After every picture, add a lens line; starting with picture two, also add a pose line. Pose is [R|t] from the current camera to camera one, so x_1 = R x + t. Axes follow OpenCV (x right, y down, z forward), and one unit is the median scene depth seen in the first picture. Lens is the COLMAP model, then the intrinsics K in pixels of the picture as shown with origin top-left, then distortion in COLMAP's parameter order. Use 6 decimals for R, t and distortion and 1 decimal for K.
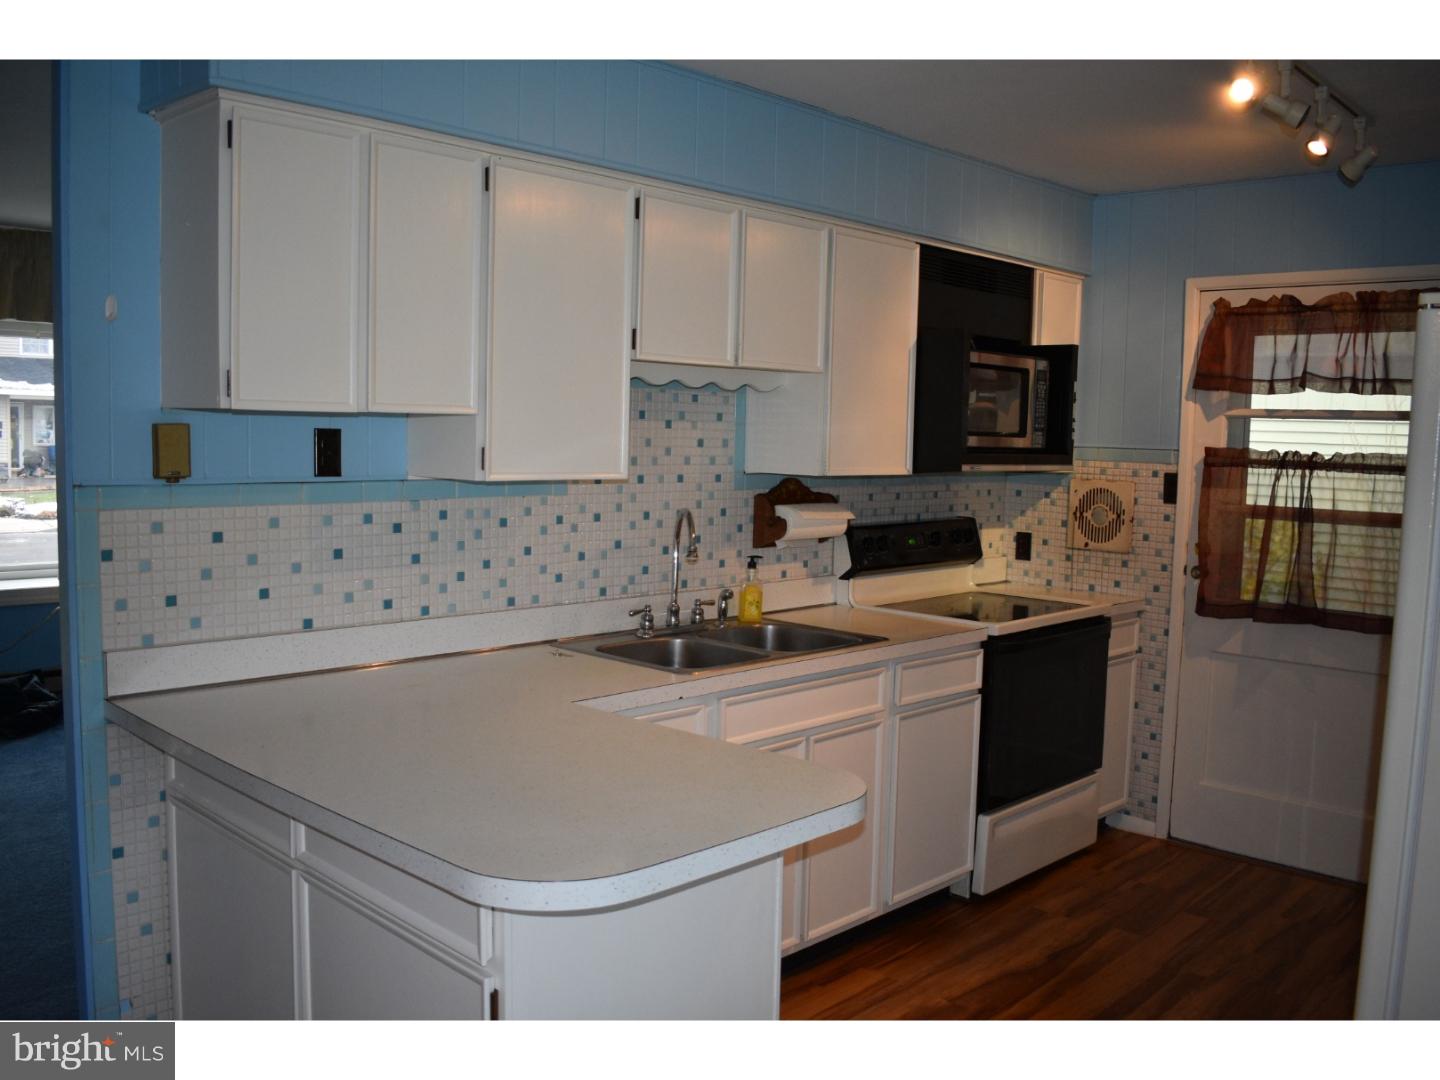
lens RADIAL K [[1240.5, 0, 720.0], [0, 1240.5, 540.0], [0, 0, 1]] dist [-0.077372, -0.011389]
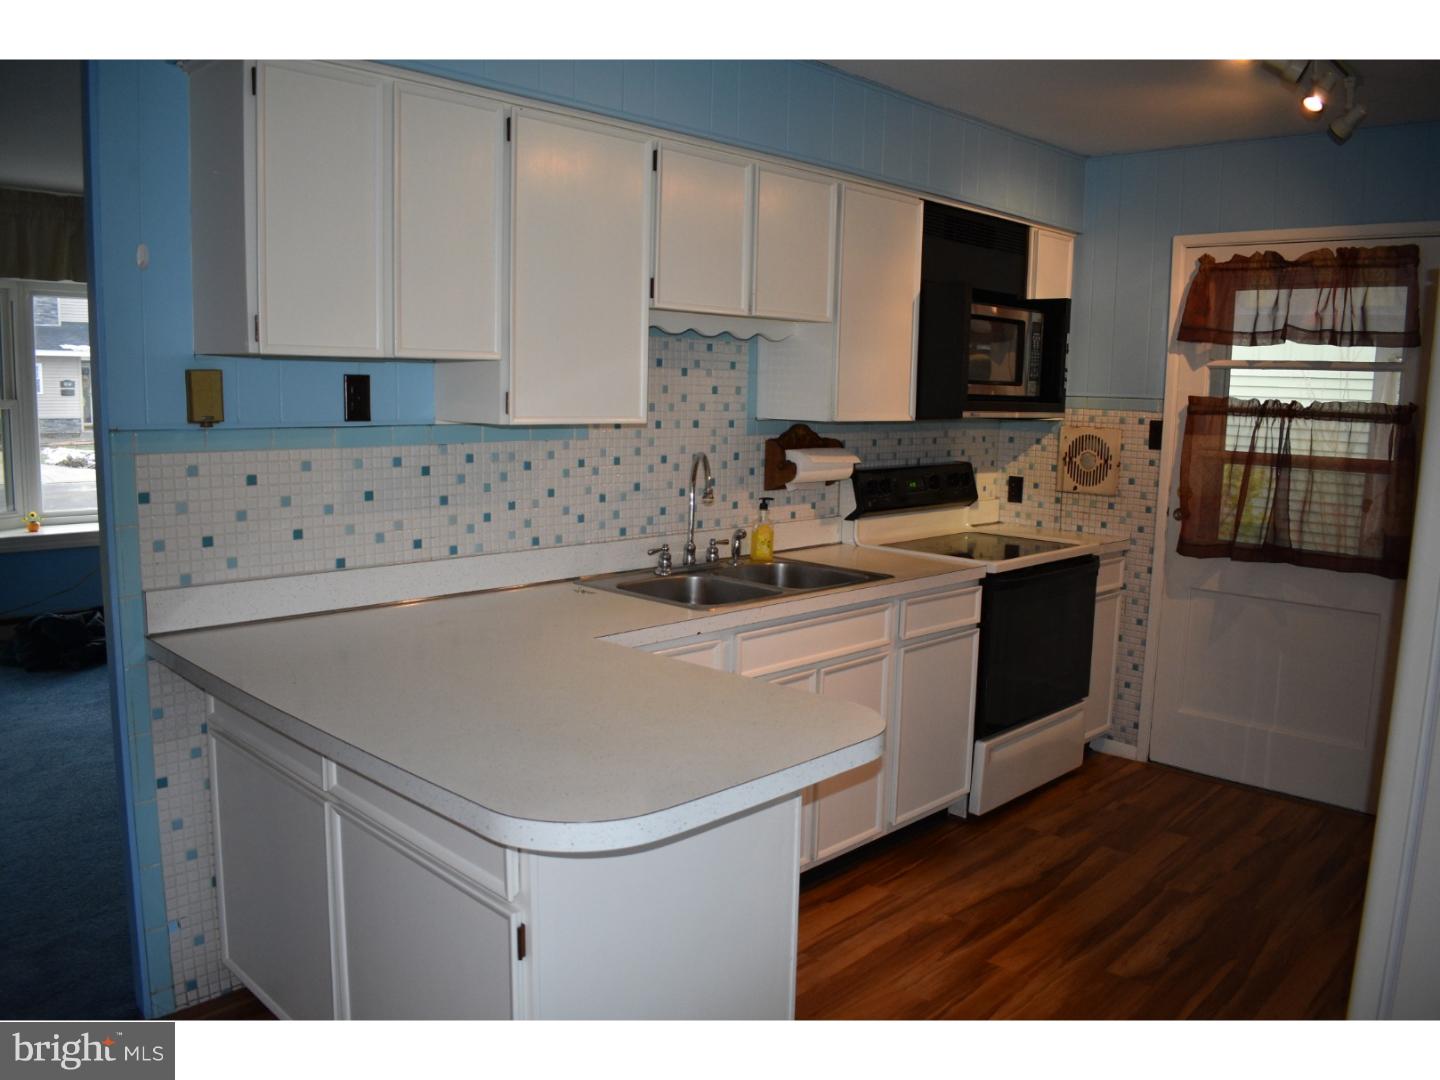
lens RADIAL K [[1117.7, 0, 720.0], [0, 1117.7, 540.0], [0, 0, 1]] dist [-0.094552, 0.009138]
pose [[0.999992, -0.001056, -0.003967, -0.007052], [0.001246, 0.998842, 0.048095, 0.002681], [0.003912, -0.048100, 0.998835, 0.045842]]
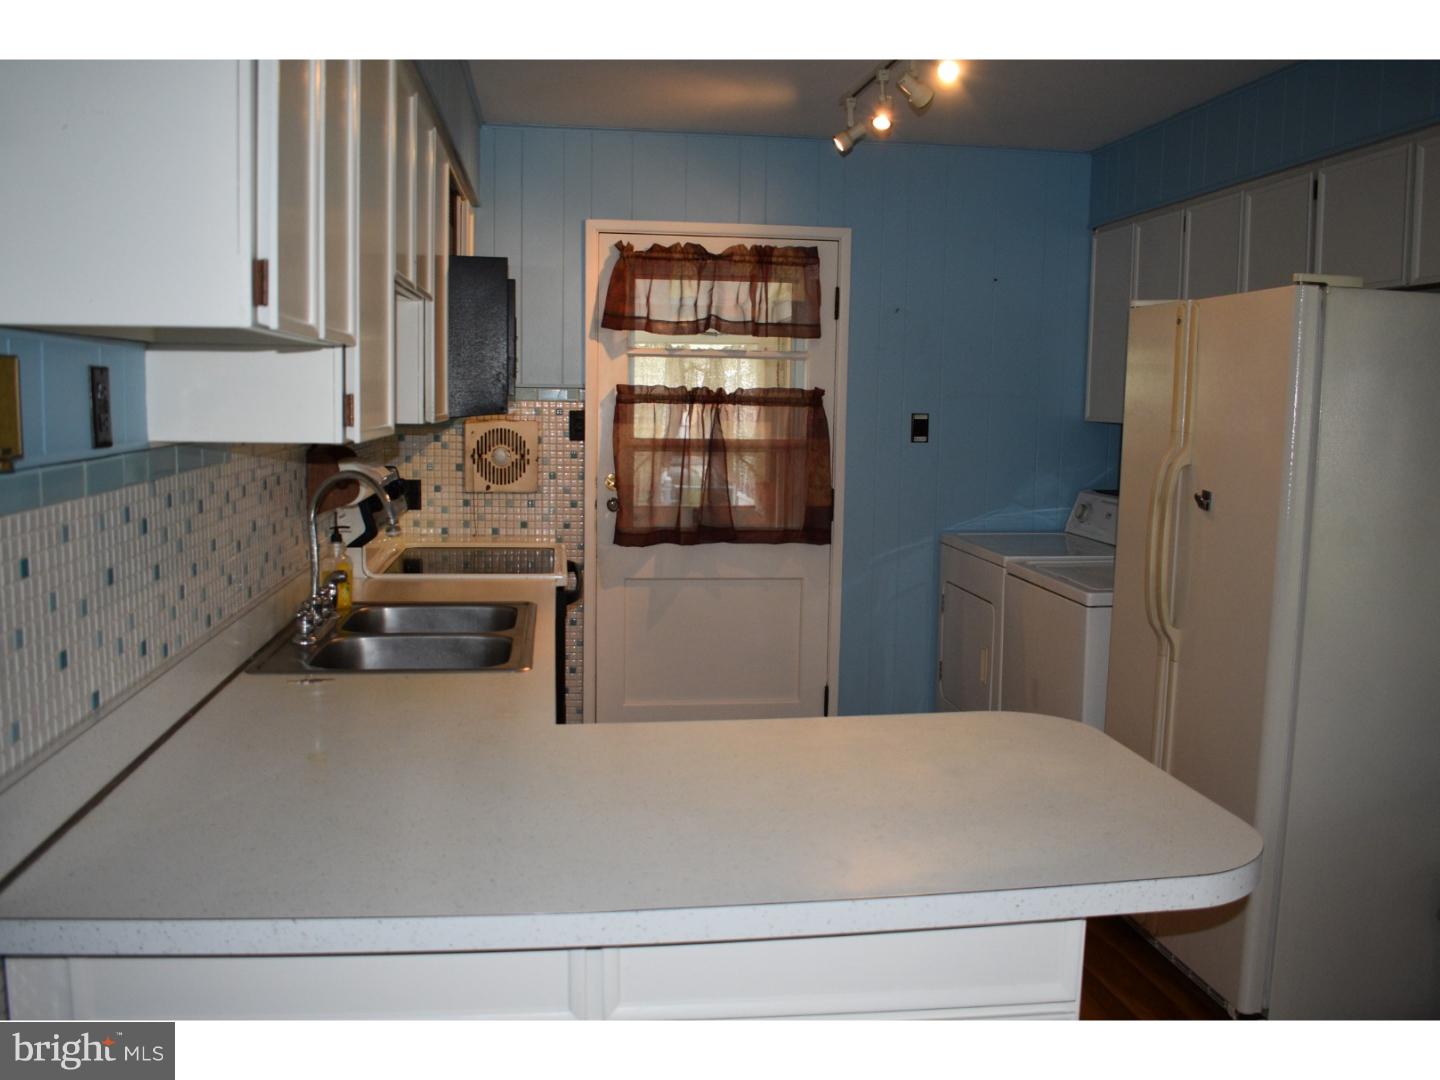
lens RADIAL K [[1273.1, 0, 720.0], [0, 1273.1, 540.0], [0, 0, 1]] dist [-0.073205, -0.000778]
pose [[0.615004, -0.103334, 0.781724, -0.429783], [0.066384, 0.994642, 0.079253, -0.025485], [-0.785725, 0.003153, 0.618568, 0.276470]]
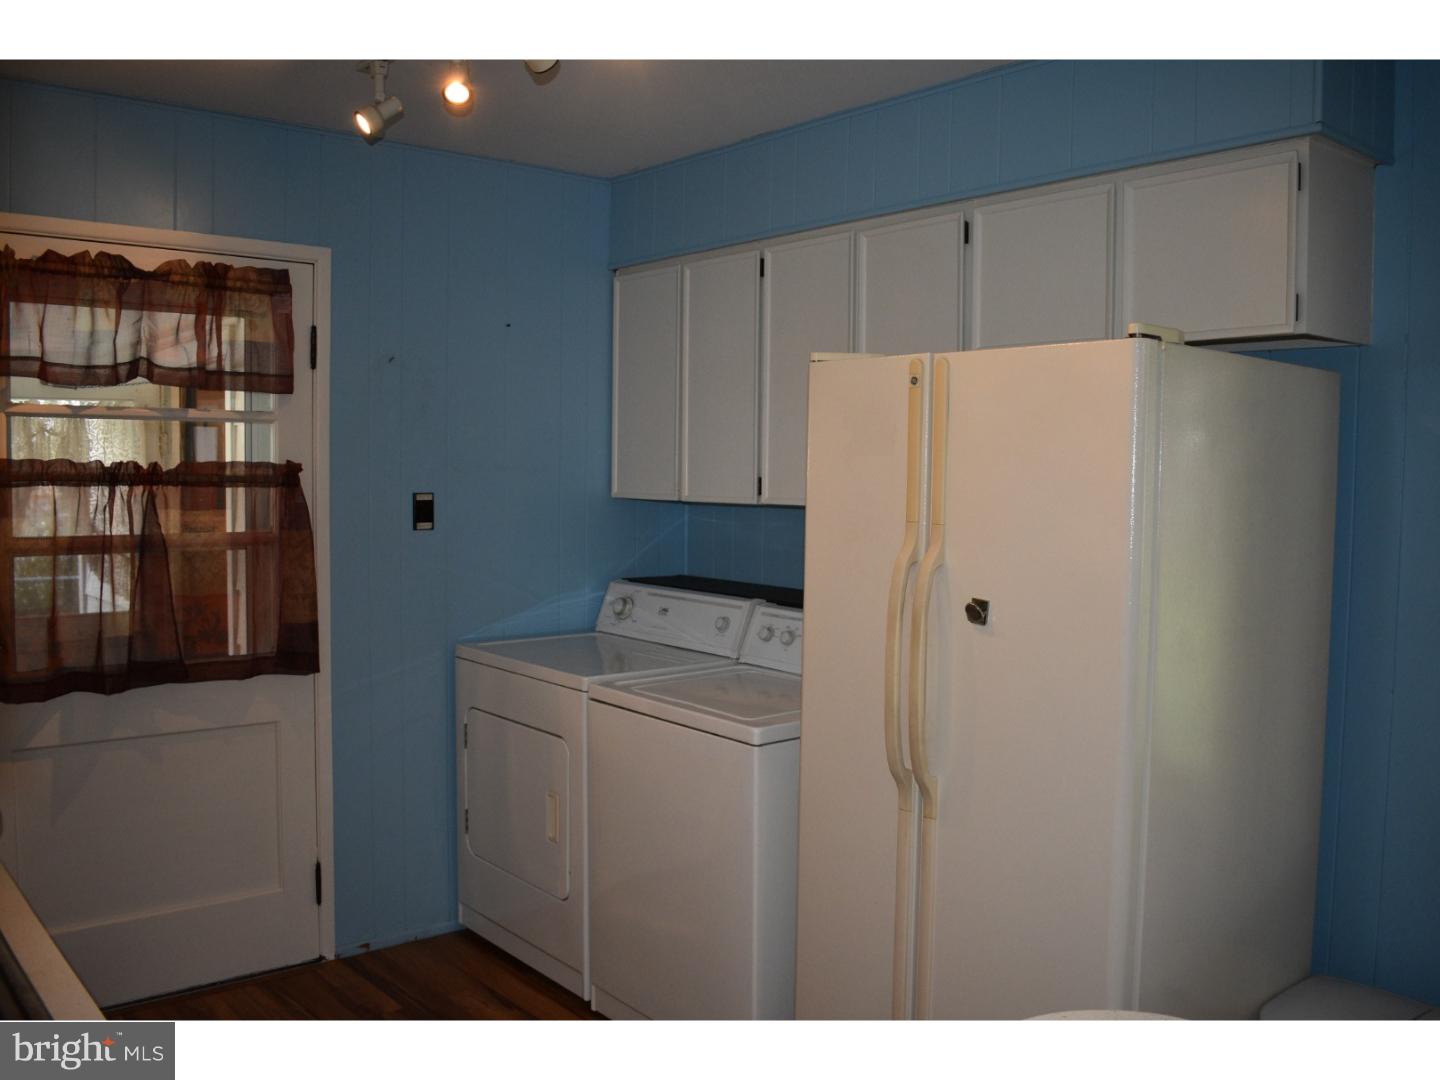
lens RADIAL K [[1273.1, 0, 720.0], [0, 1273.1, 540.0], [0, 0, 1]] dist [-0.073205, -0.000778]
pose [[0.109883, -0.081251, 0.990618, -0.262507], [0.075603, 0.994449, 0.073180, -0.053510], [-0.991065, 0.066852, 0.115416, 0.546893]]
